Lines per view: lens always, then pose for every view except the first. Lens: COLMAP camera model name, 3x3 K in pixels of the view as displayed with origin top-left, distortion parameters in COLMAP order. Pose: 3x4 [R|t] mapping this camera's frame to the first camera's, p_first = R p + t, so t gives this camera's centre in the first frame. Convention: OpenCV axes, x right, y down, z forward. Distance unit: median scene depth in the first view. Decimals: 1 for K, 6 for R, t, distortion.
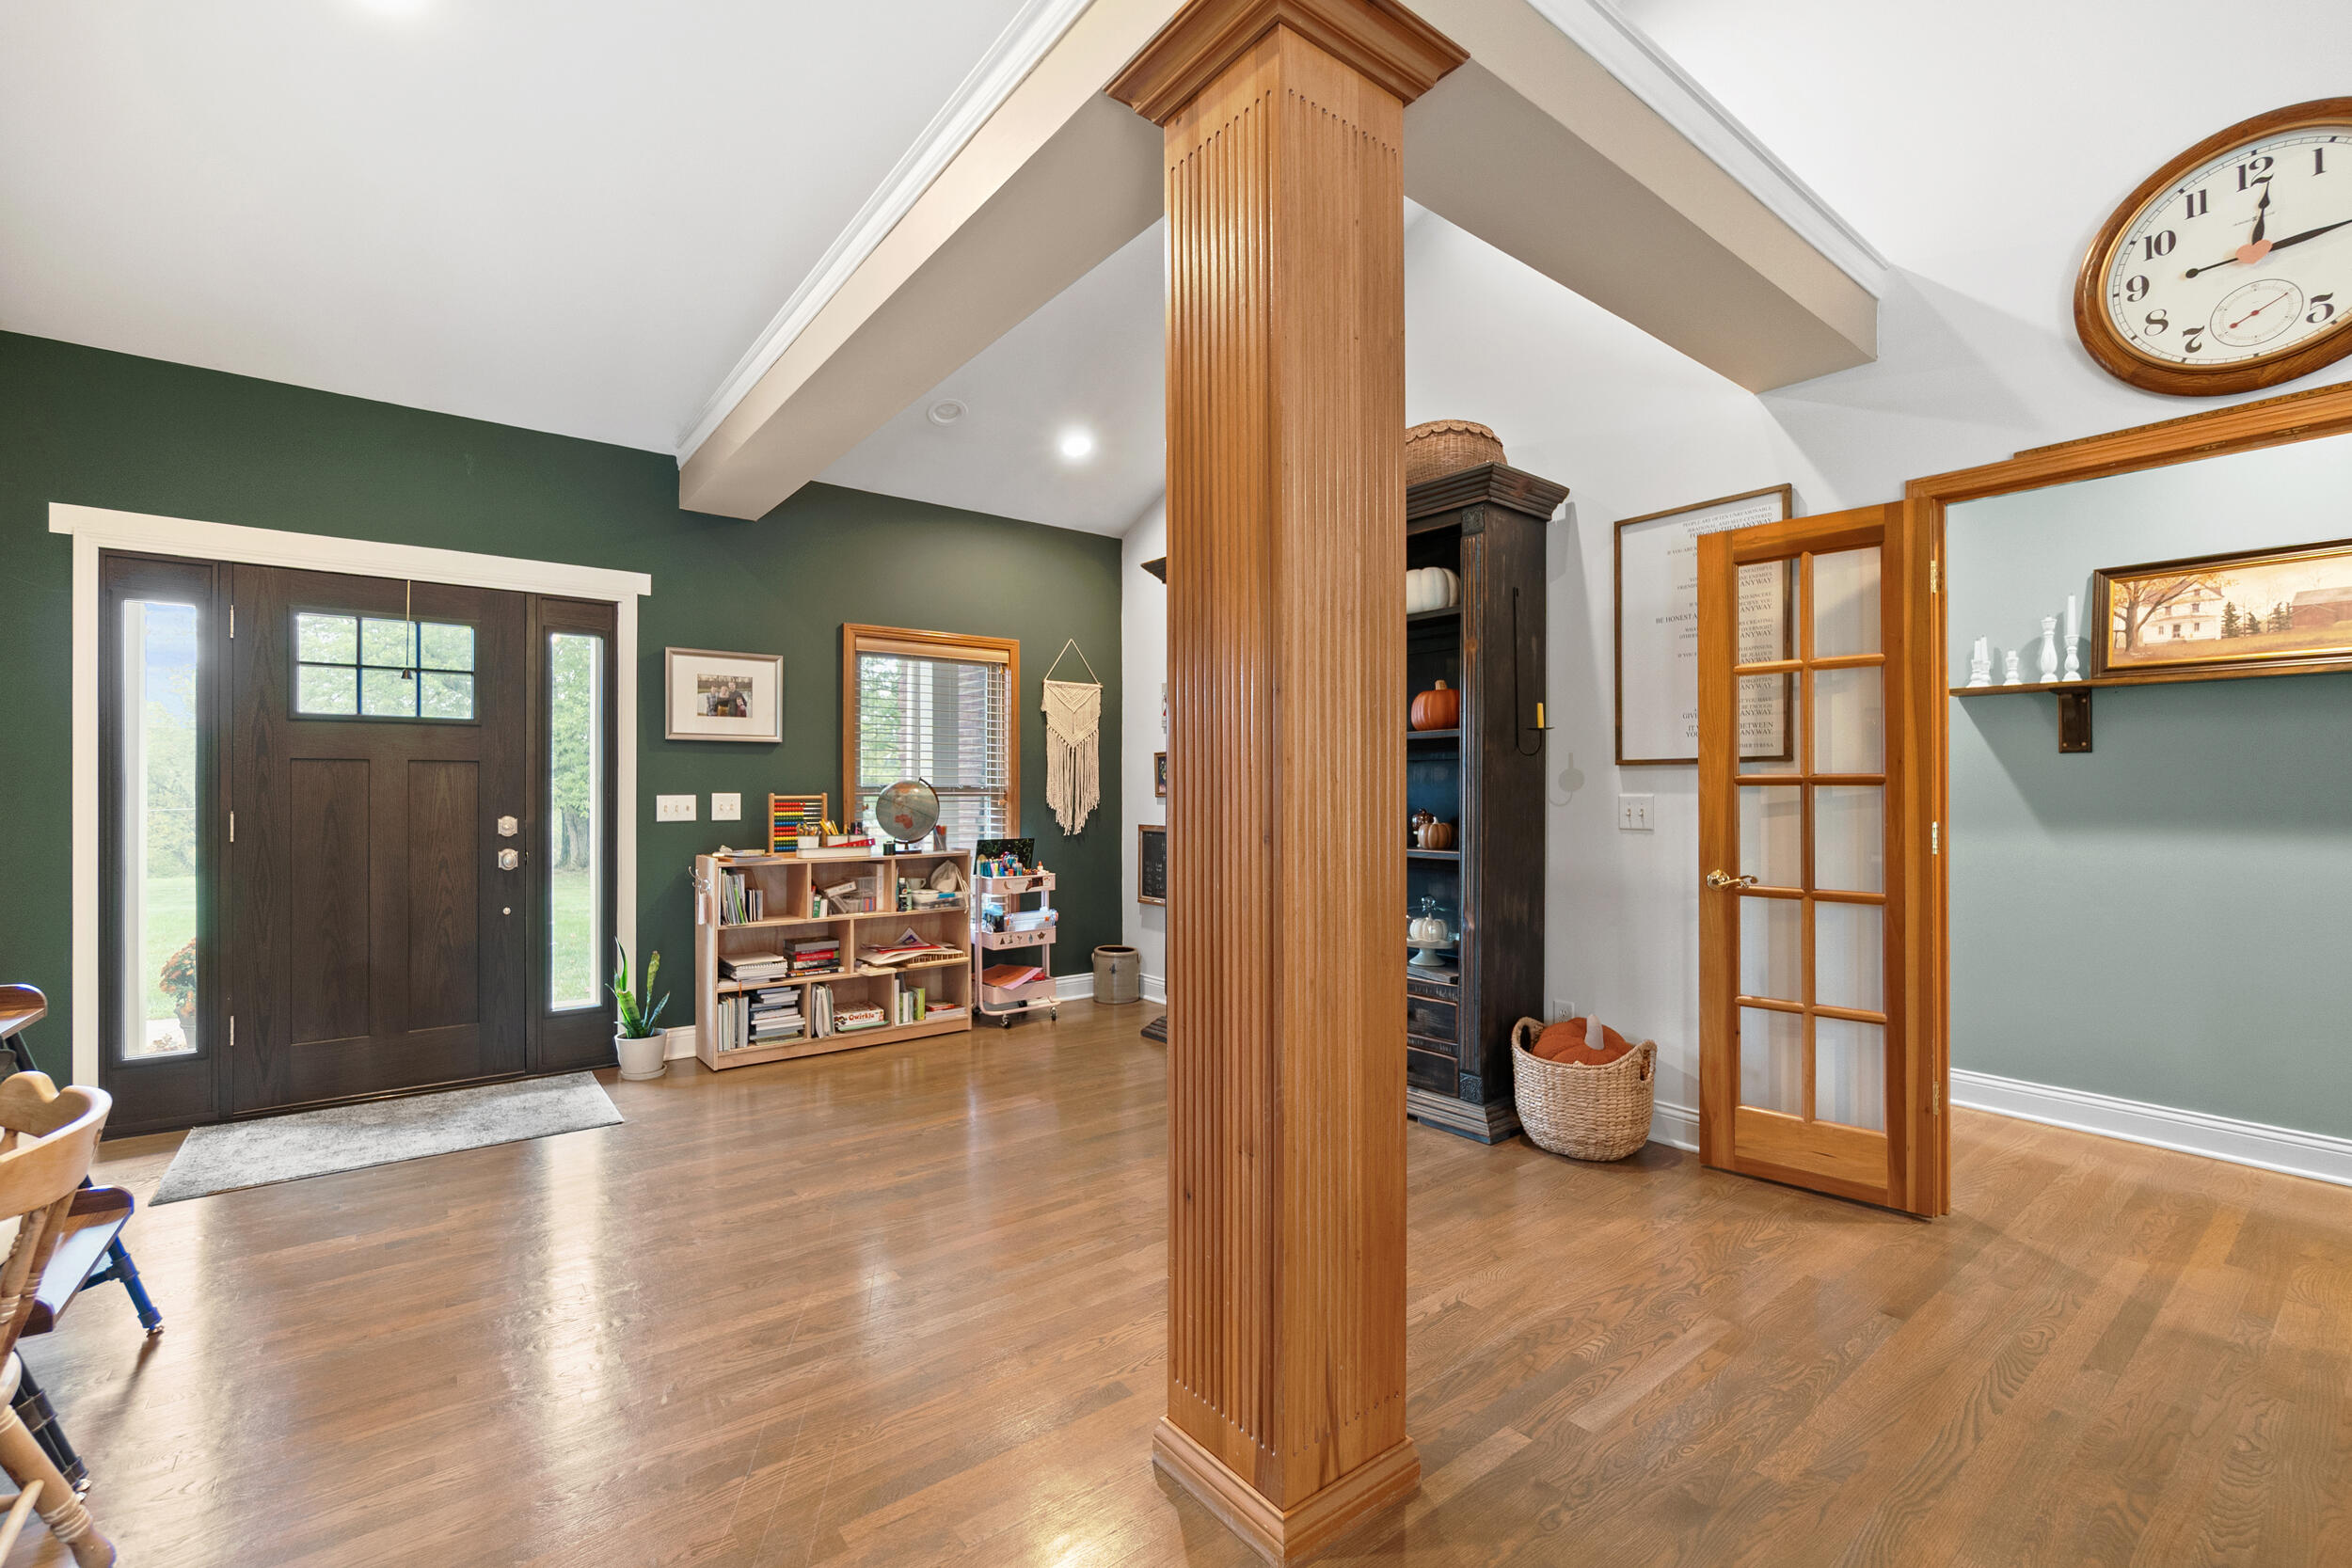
lens RADIAL K [[1001.5, 0, 1166.0], [0, 1001.5, 781.2], [0, 0, 1]] dist [-0.004334, 0.000856]
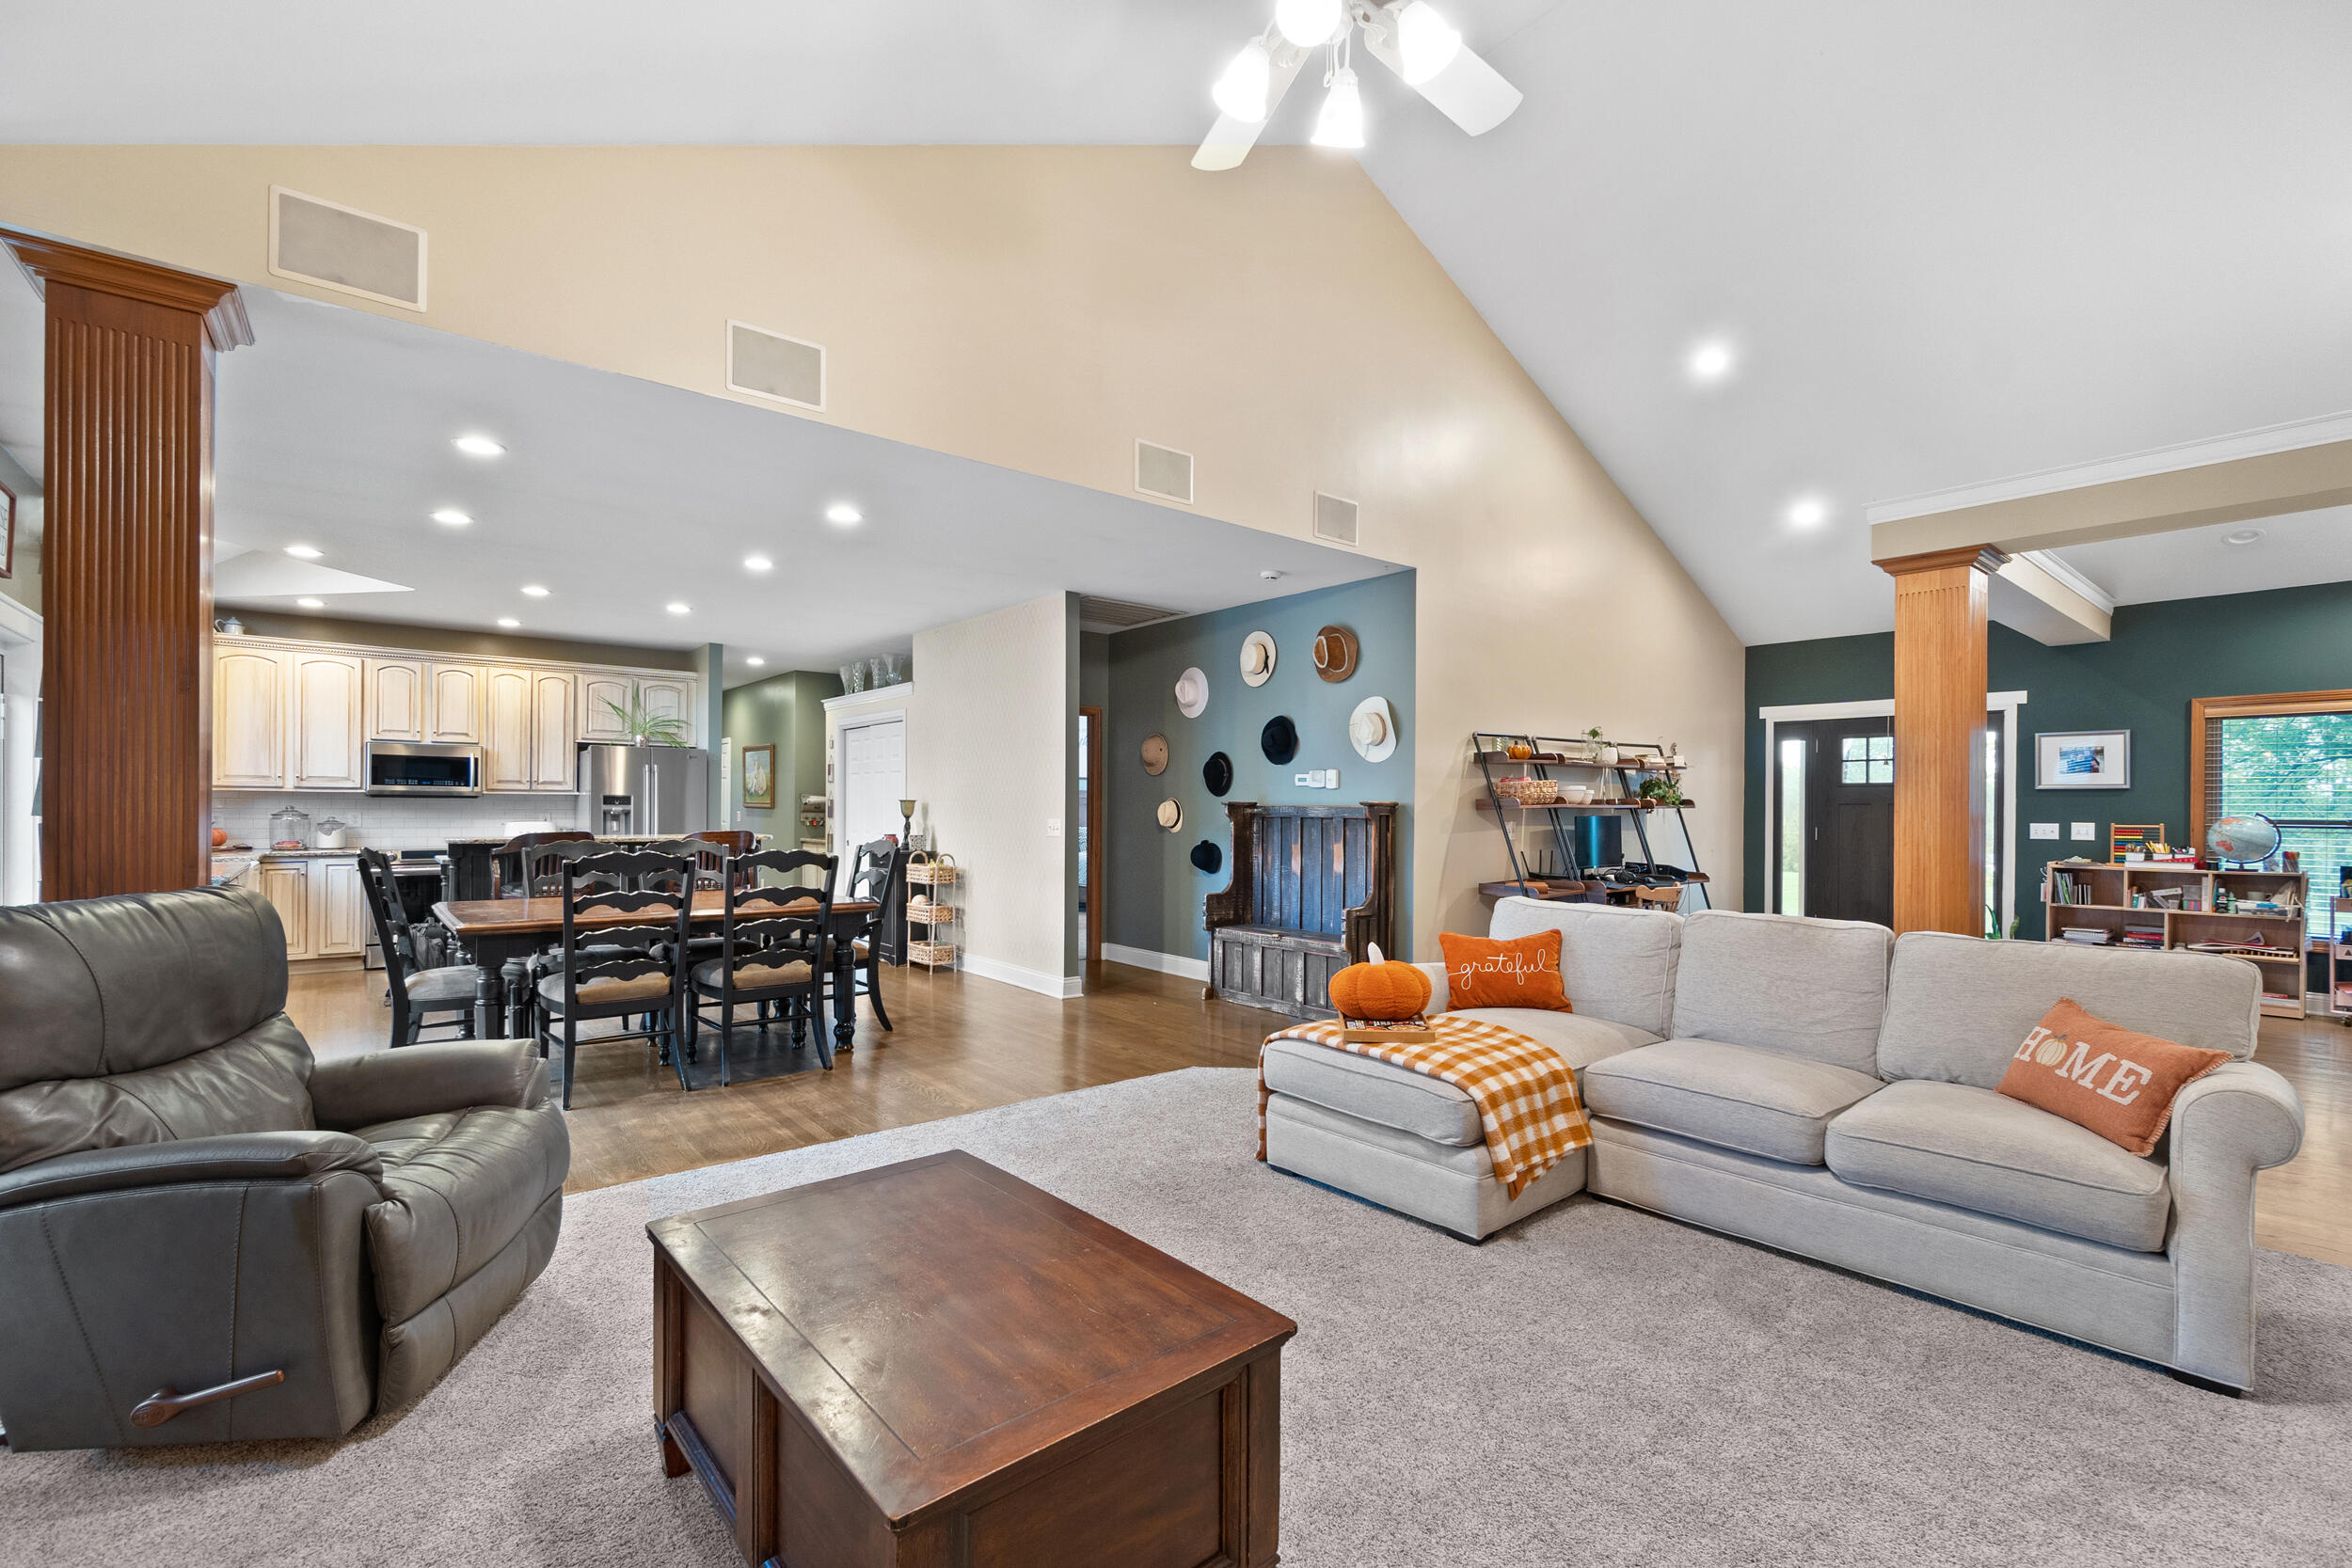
lens RADIAL K [[1008.3, 0, 1161.5], [0, 1008.3, 808.9], [0, 0, 1]] dist [-0.001294, 0.000029]
pose [[0.022435, 0.001439, -0.999747, 1.146340], [0.001550, 0.999998, 0.001474, -0.014526], [0.999747, -0.001583, 0.022432, -0.484098]]
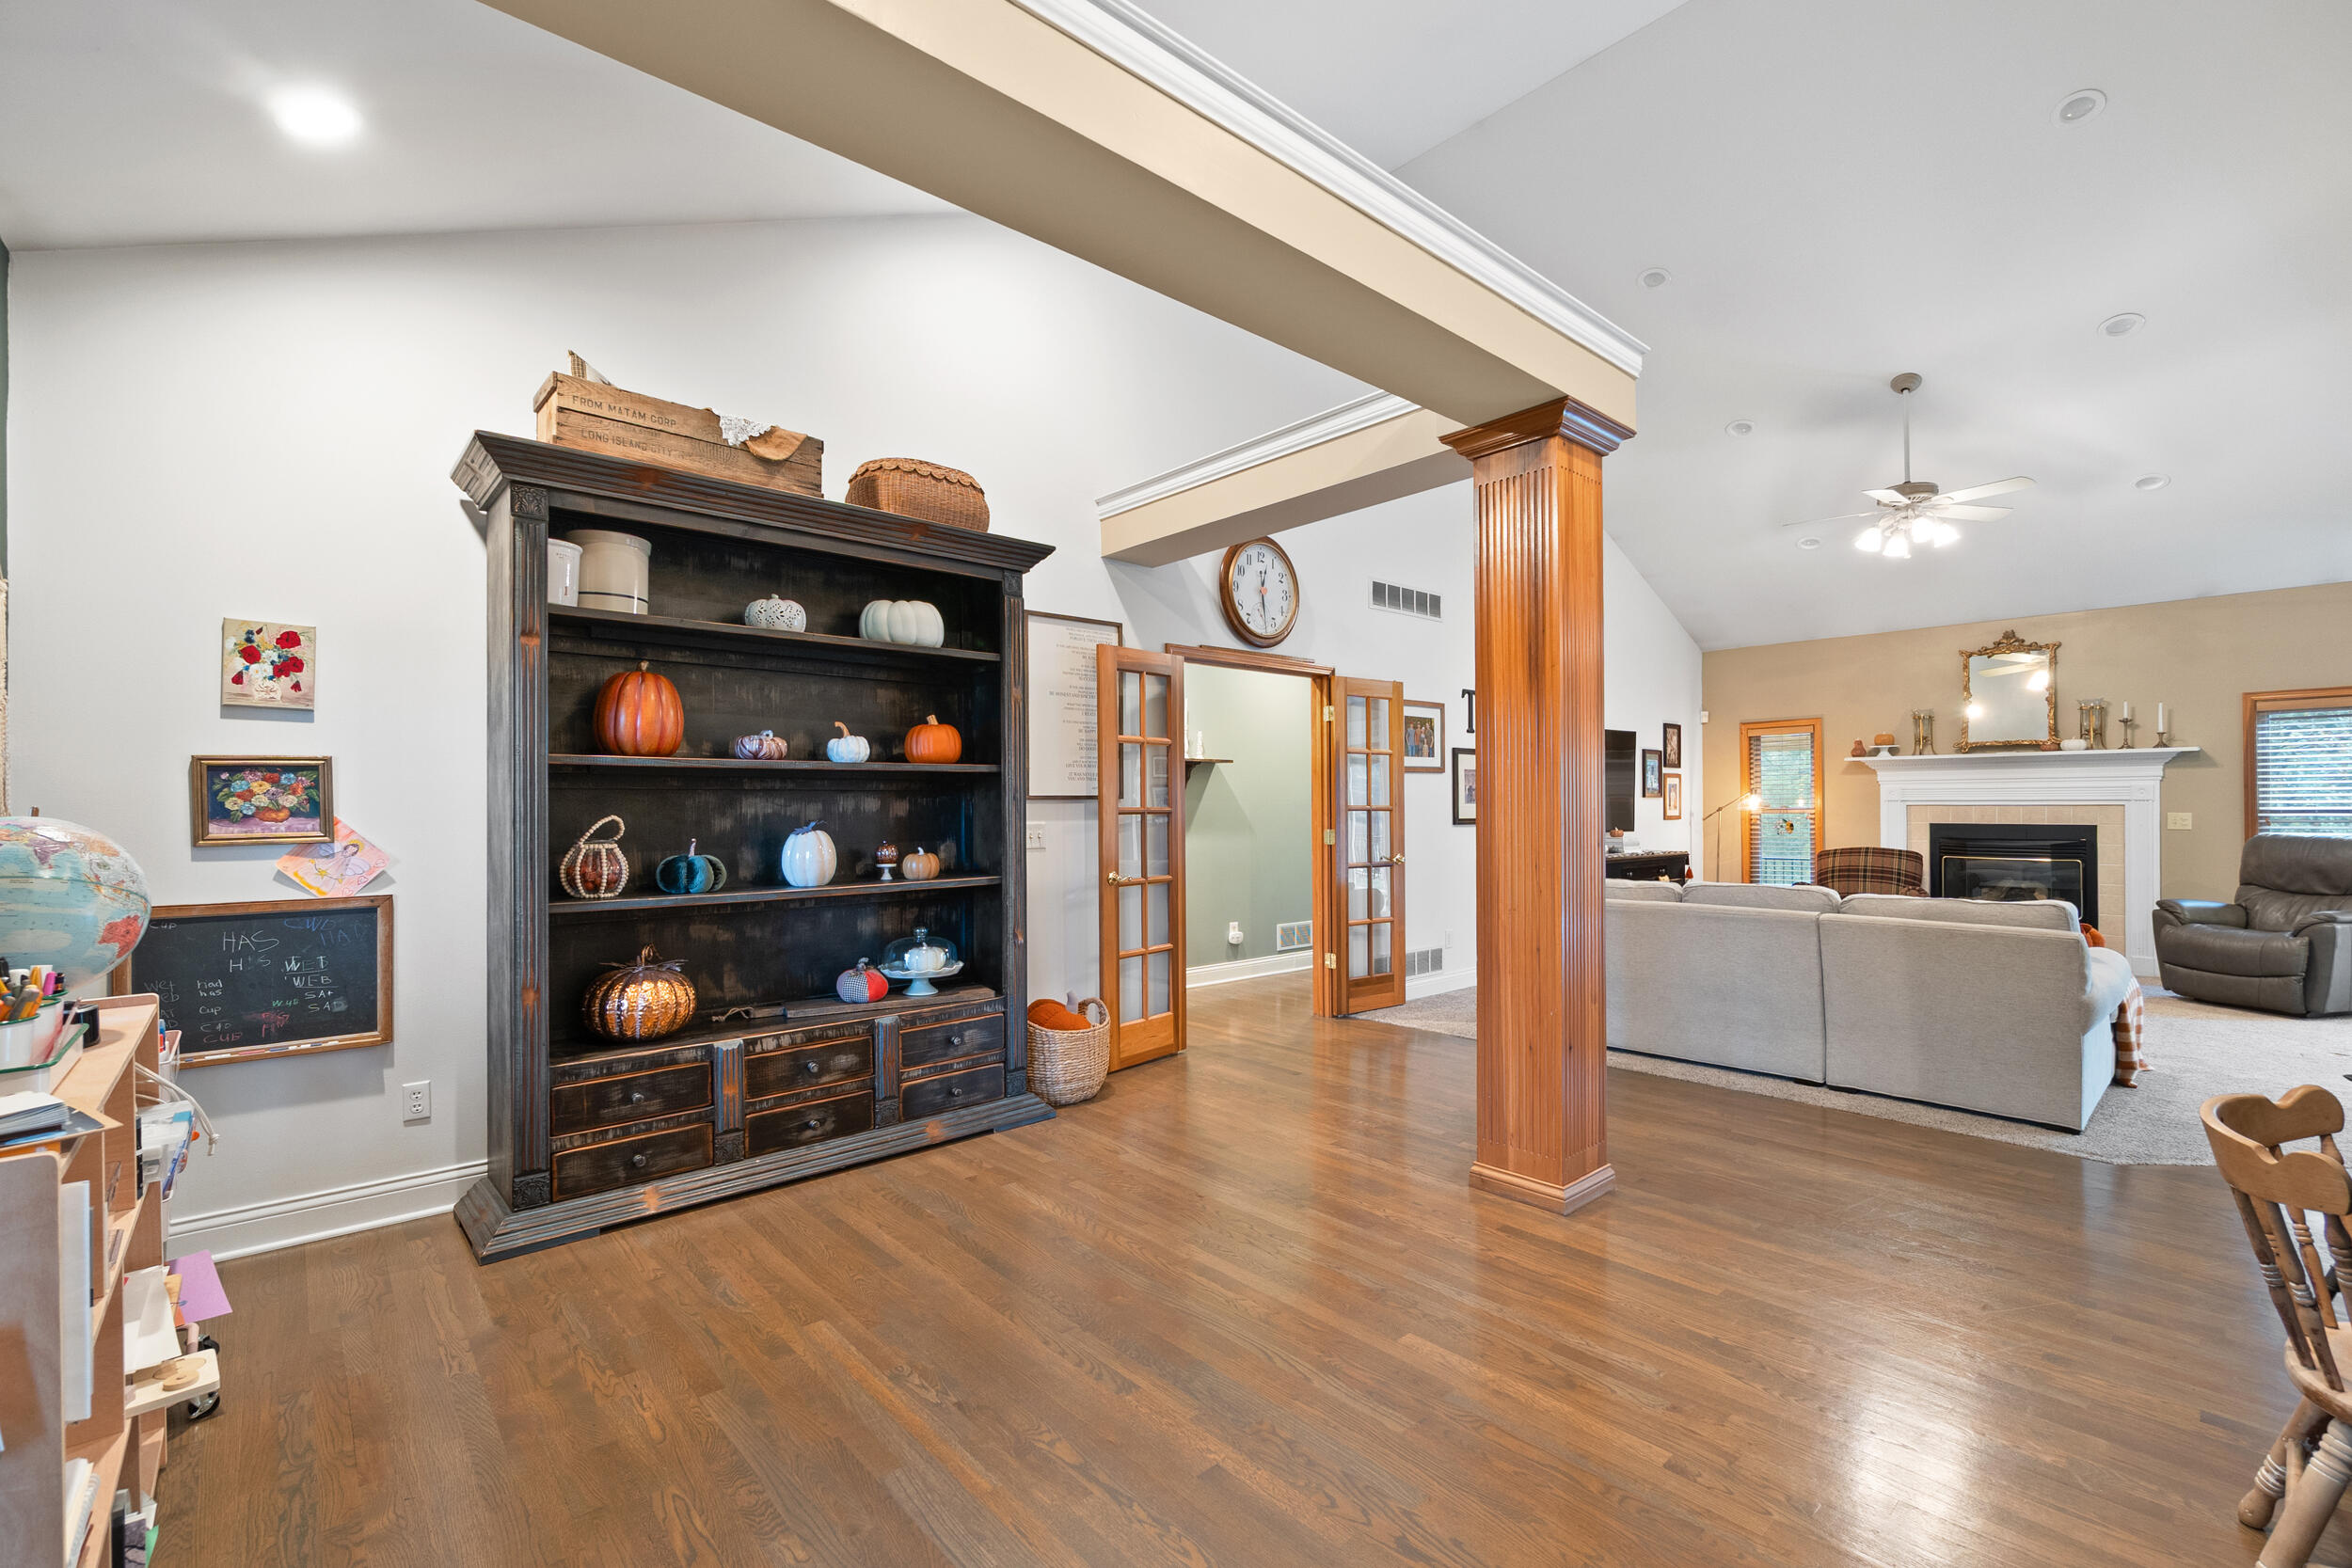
lens RADIAL K [[1011.6, 0, 1171.2], [0, 1011.6, 798.0], [0, 0, 1]] dist [0.002469, 0.000124]
pose [[-0.066135, 0.008449, 0.997775, -0.694733], [-0.003296, 0.999957, -0.008686, -0.006371], [-0.997805, -0.003863, -0.066104, 0.732001]]
